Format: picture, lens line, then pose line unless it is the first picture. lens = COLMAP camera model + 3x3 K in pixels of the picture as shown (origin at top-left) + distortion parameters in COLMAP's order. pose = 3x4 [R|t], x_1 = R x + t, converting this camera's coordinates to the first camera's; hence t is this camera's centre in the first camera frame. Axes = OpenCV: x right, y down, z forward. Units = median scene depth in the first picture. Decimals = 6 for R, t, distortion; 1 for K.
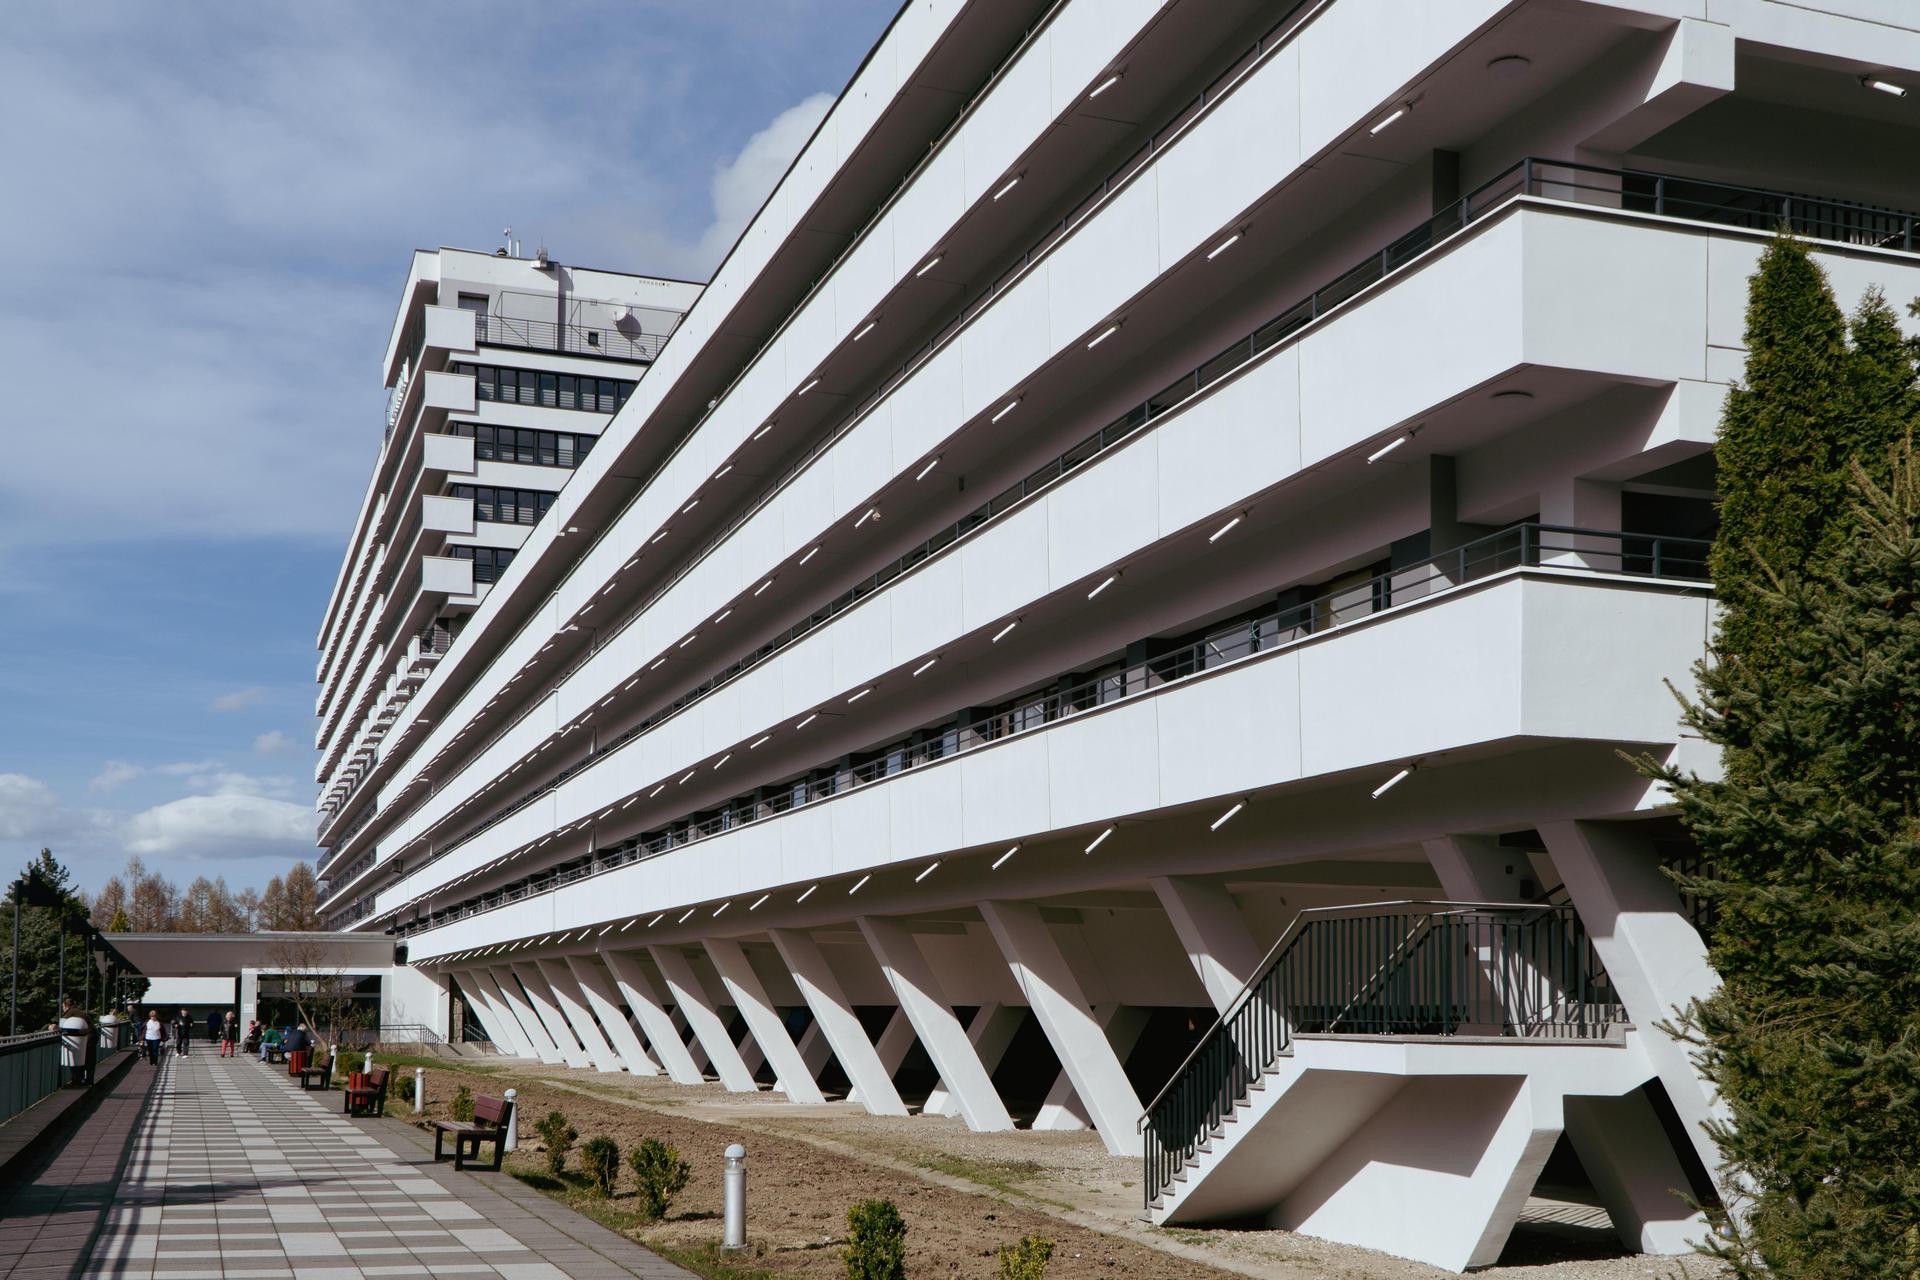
lens RADIAL K [[2118.1, 0, 955.1], [0, 2118.1, 762.4], [0, 0, 1]] dist [0.102248, 0.017543]
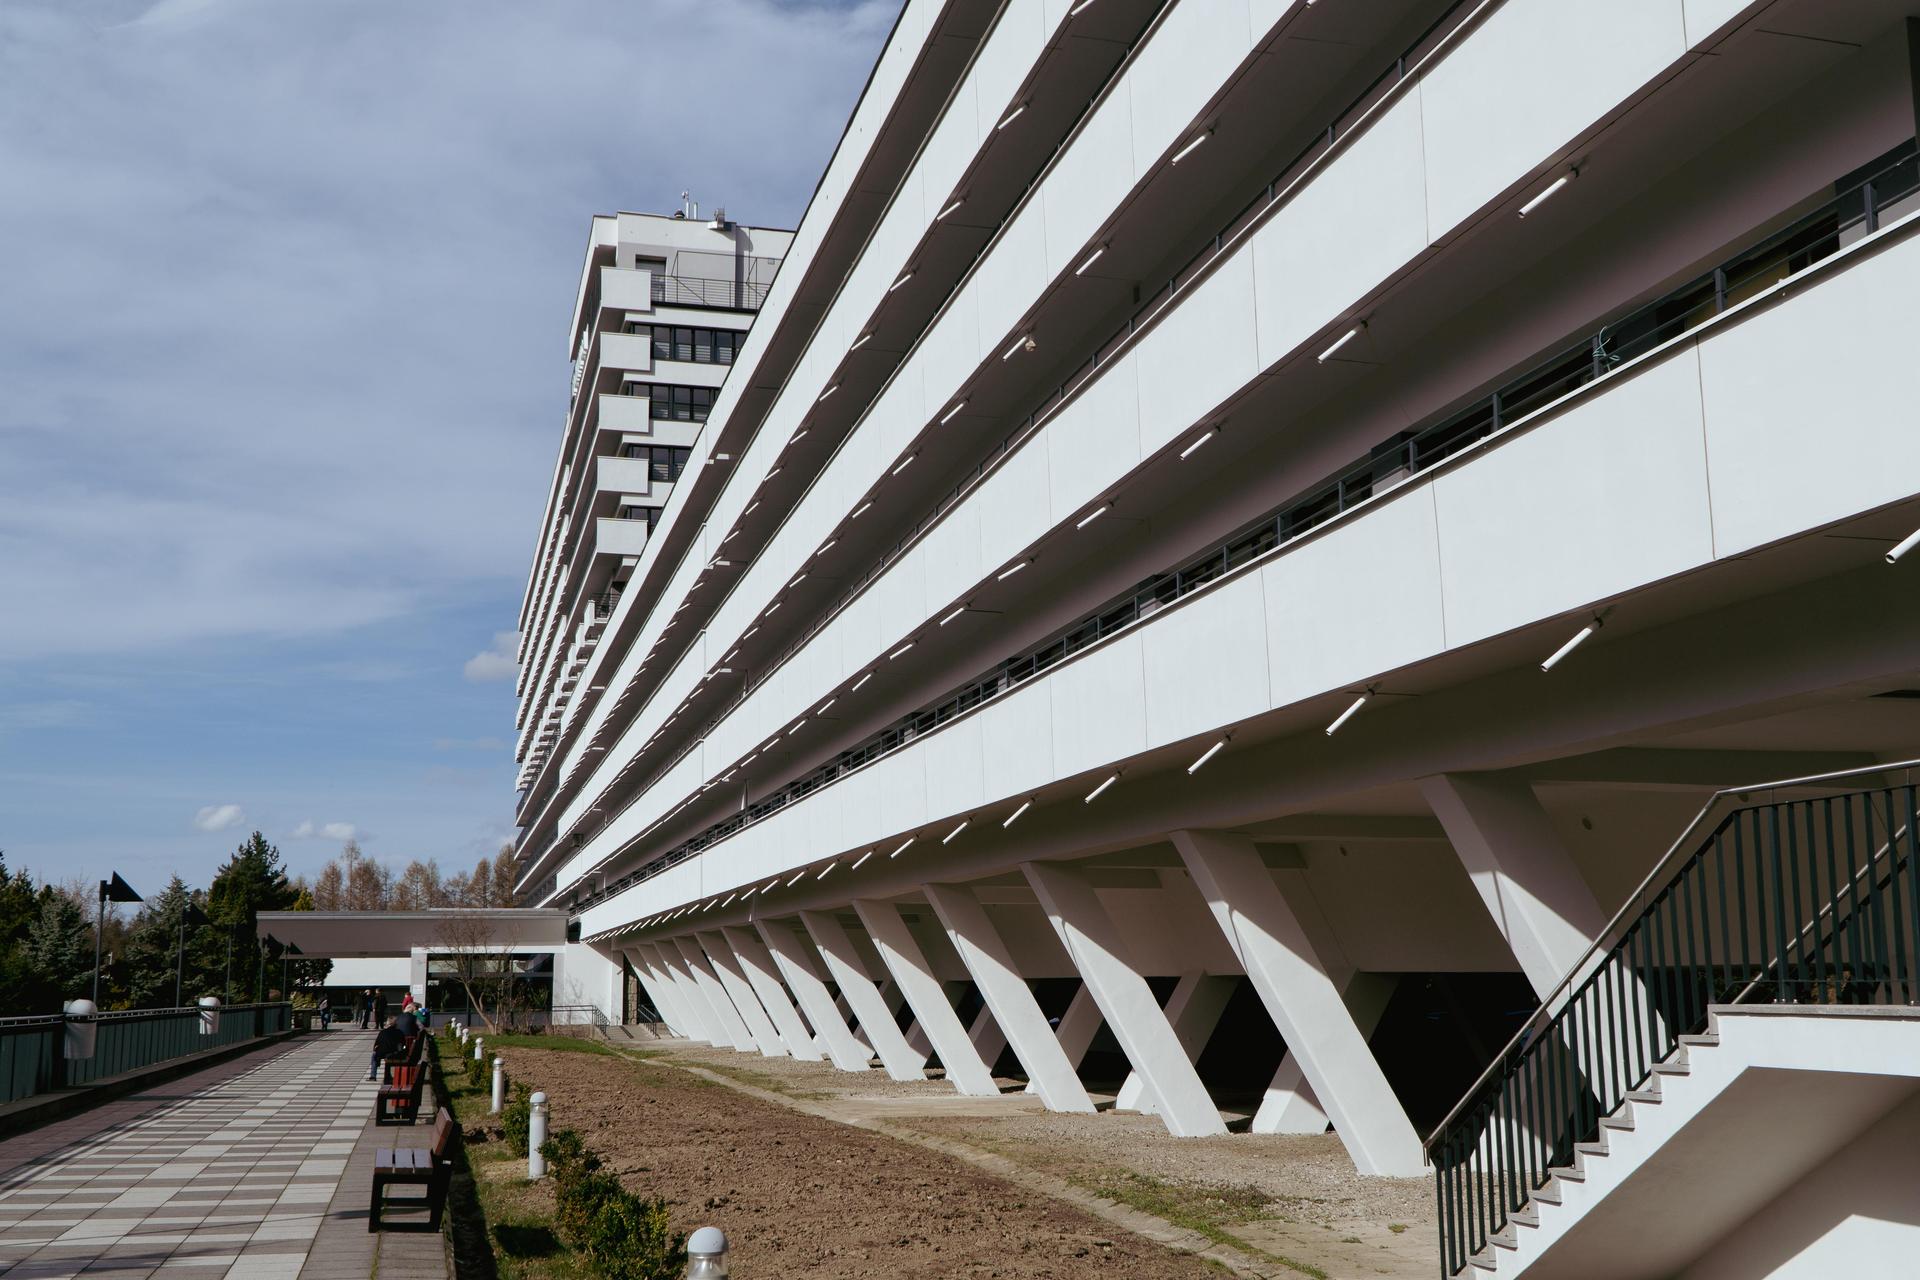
lens RADIAL K [[2034.5, 0, 1008.0], [0, 2034.5, 635.3], [0, 0, 1]] dist [0.044663, -0.021373]
pose [[0.997106, -0.024899, -0.071824, 0.003744], [0.020924, 0.998236, -0.055566, 0.020147], [0.073081, 0.053902, 0.995868, 0.158758]]
